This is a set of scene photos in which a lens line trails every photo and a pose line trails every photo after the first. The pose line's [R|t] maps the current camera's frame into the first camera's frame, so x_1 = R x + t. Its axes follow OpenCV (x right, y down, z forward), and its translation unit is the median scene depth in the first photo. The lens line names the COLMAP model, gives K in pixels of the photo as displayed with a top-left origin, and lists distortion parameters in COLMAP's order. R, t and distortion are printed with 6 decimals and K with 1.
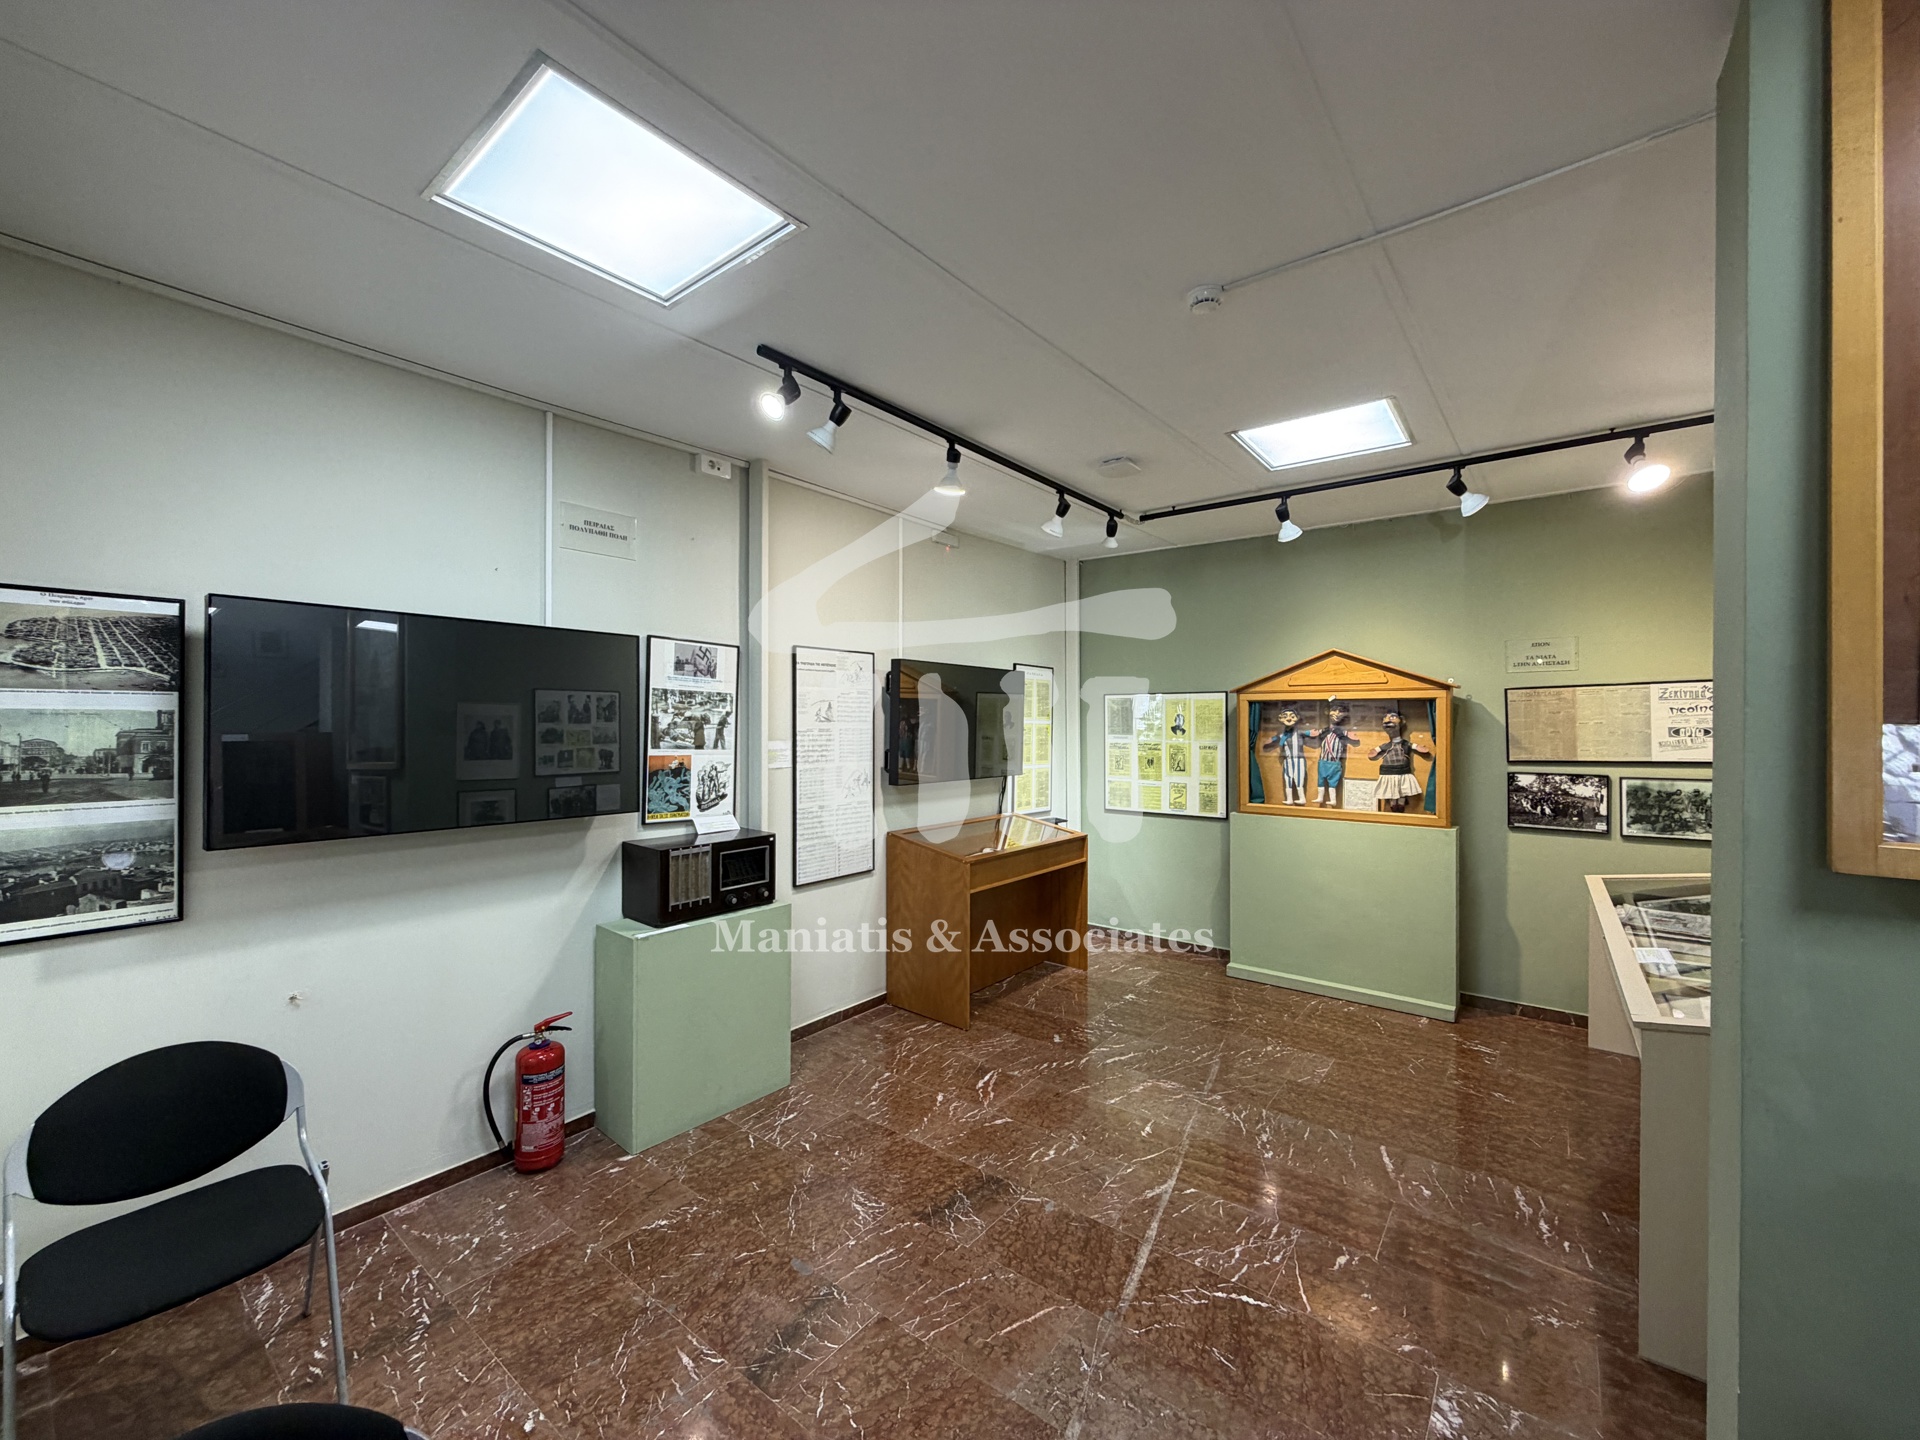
lens RADIAL K [[762.7, 0, 957.4], [0, 762.7, 721.6], [0, 0, 1]] dist [-0.001179, 0.000038]
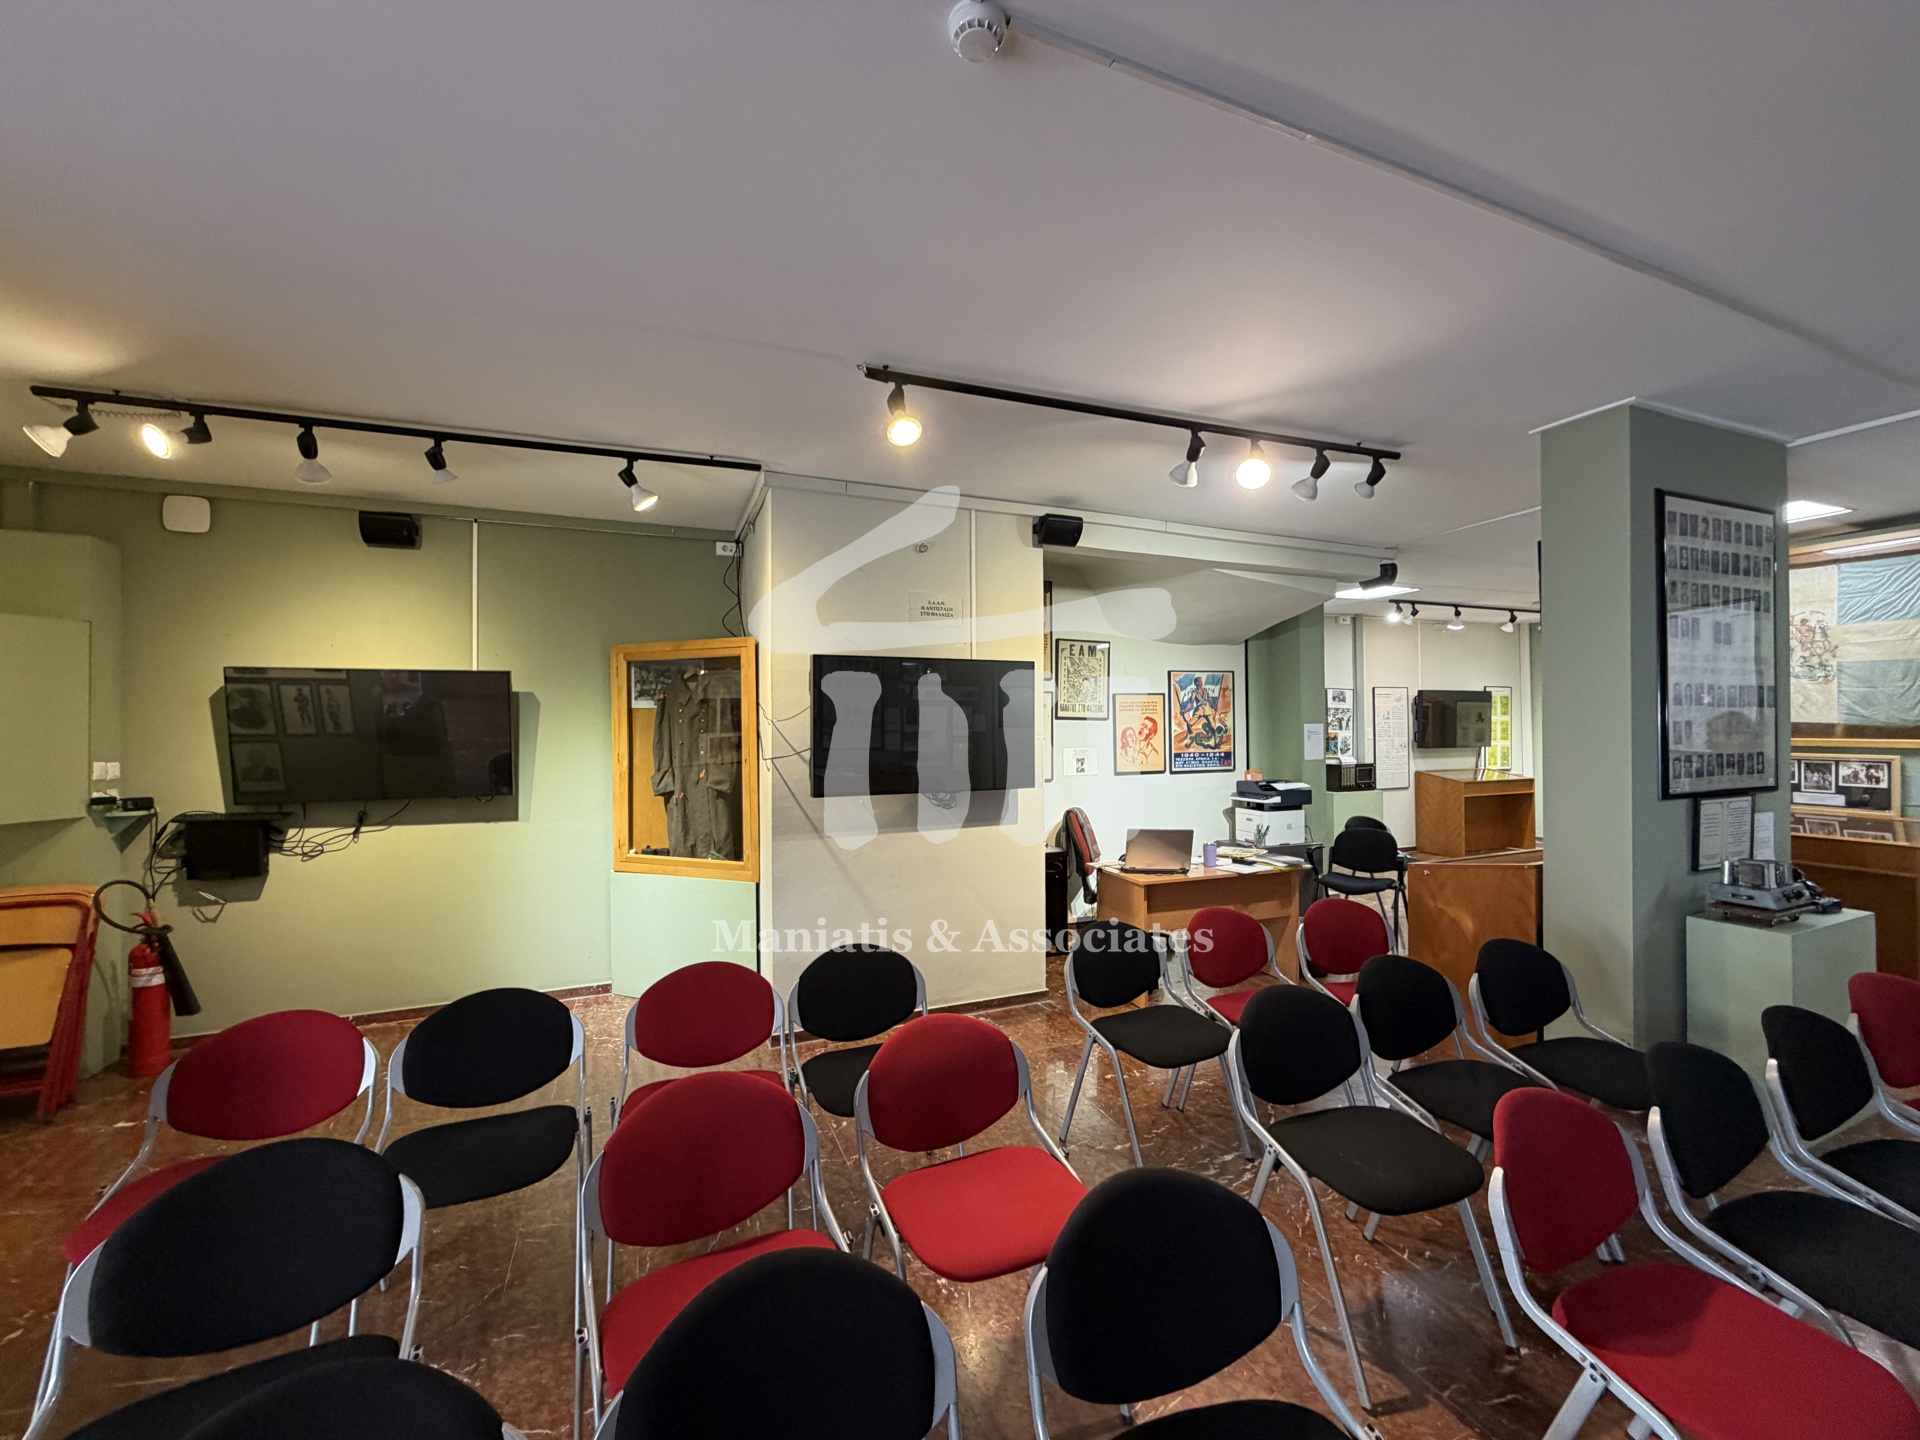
lens RADIAL K [[762.7, 0, 954.1], [0, 762.7, 718.4], [0, 0, 1]] dist [-0.001179, 0.000038]
pose [[0.867804, -0.014813, -0.496685, -0.194657], [0.011585, 0.999887, -0.009578, 0.005741], [0.496771, 0.002558, 0.867878, -1.934026]]
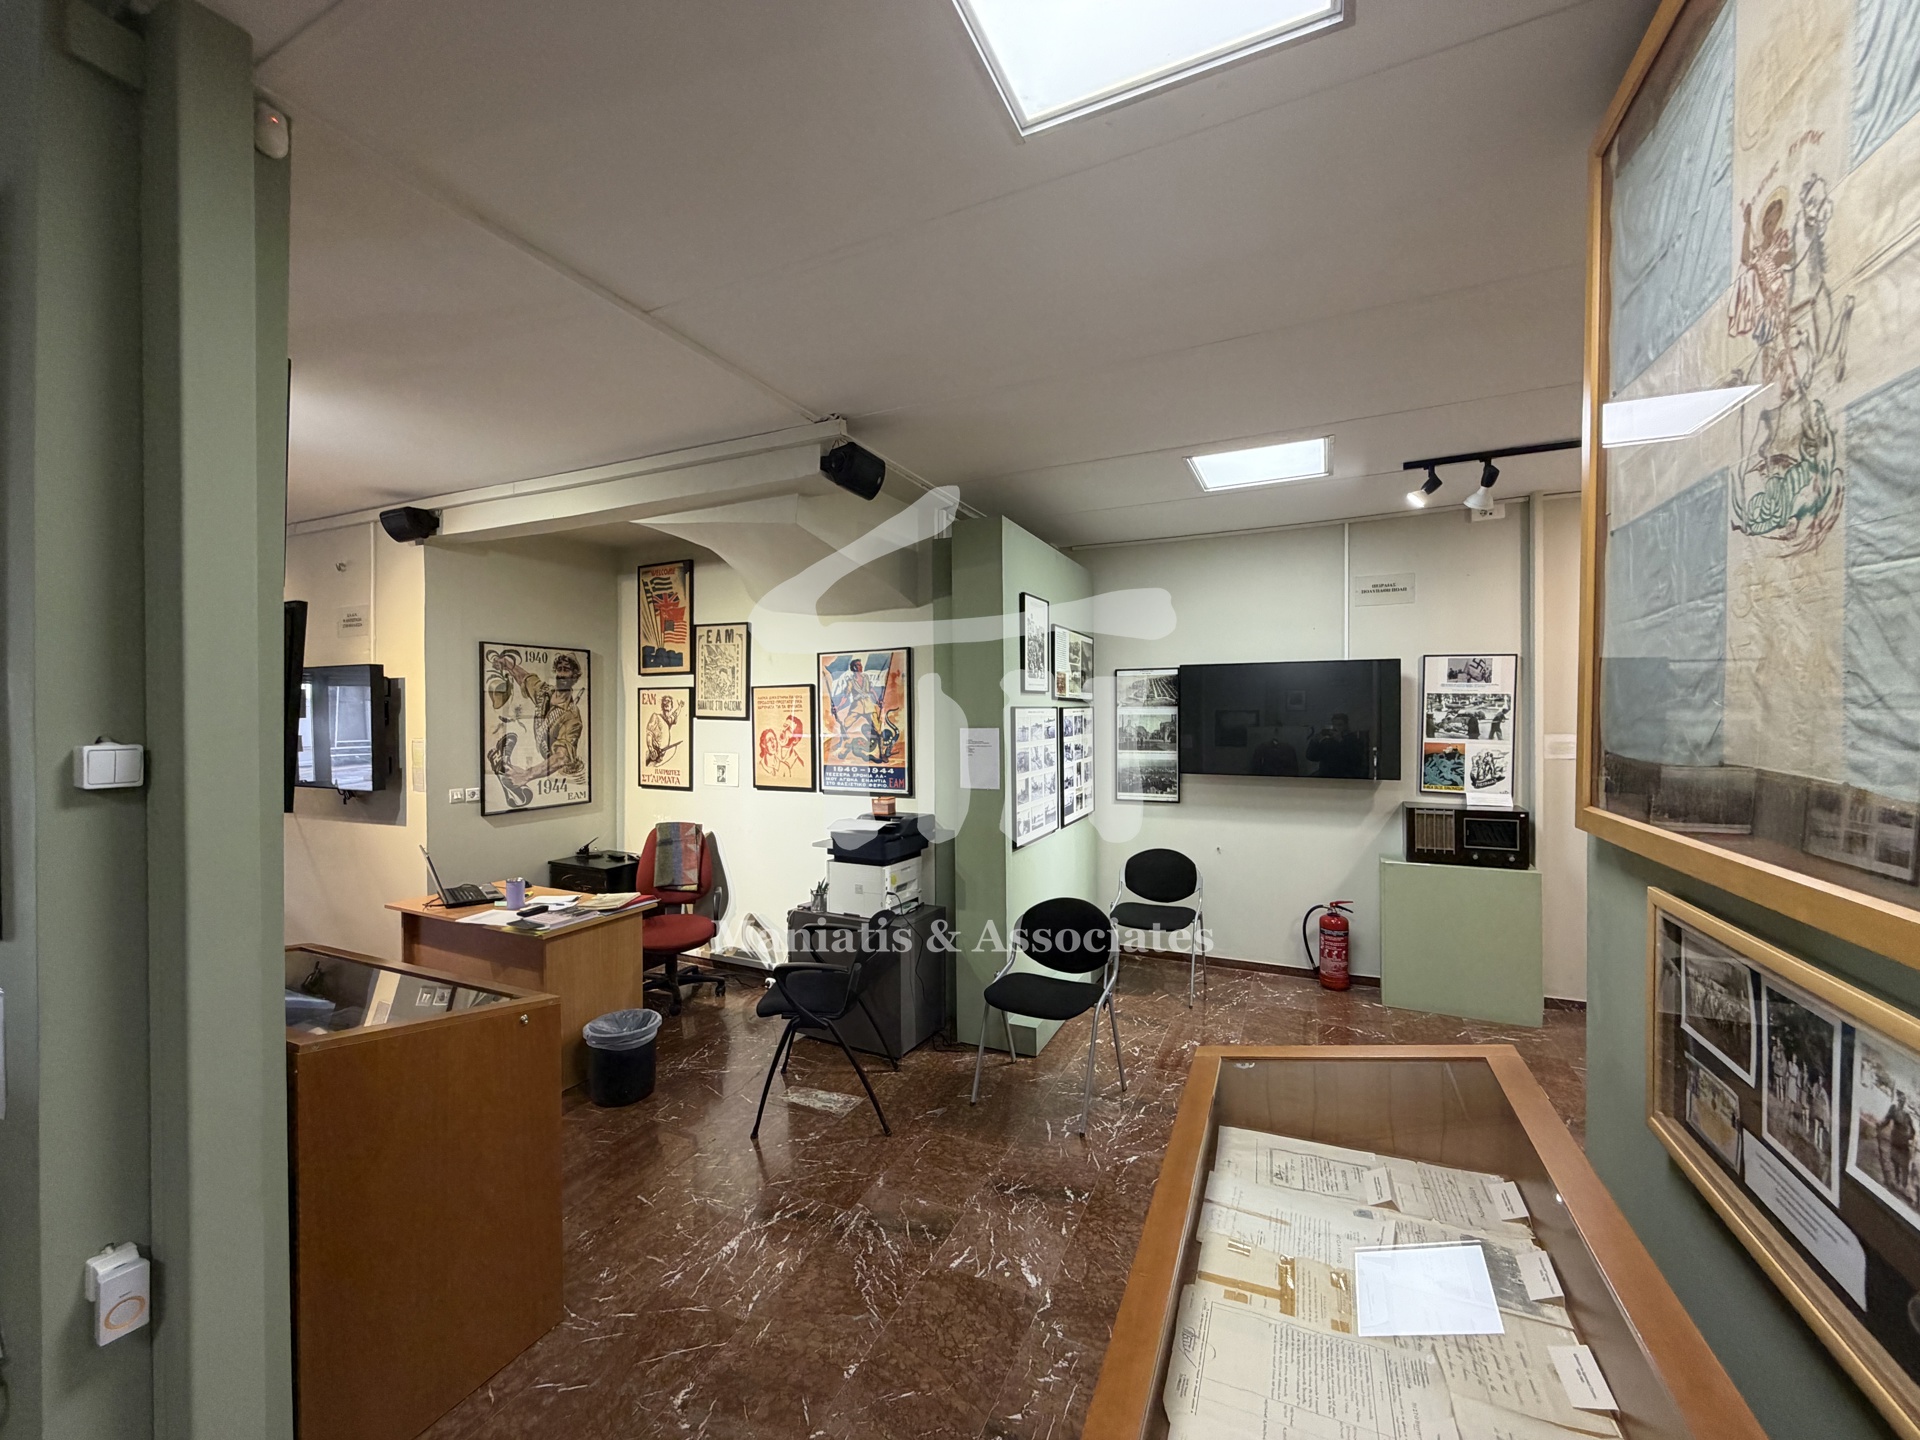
lens RADIAL K [[762.7, 0, 953.9], [0, 762.7, 719.5], [0, 0, 1]] dist [-0.001179, 0.000038]
pose [[0.222489, -0.000823, -0.974935, 0.724837], [0.006003, 0.999982, 0.000525, -0.002604], [0.974917, -0.005969, 0.222490, -0.134500]]
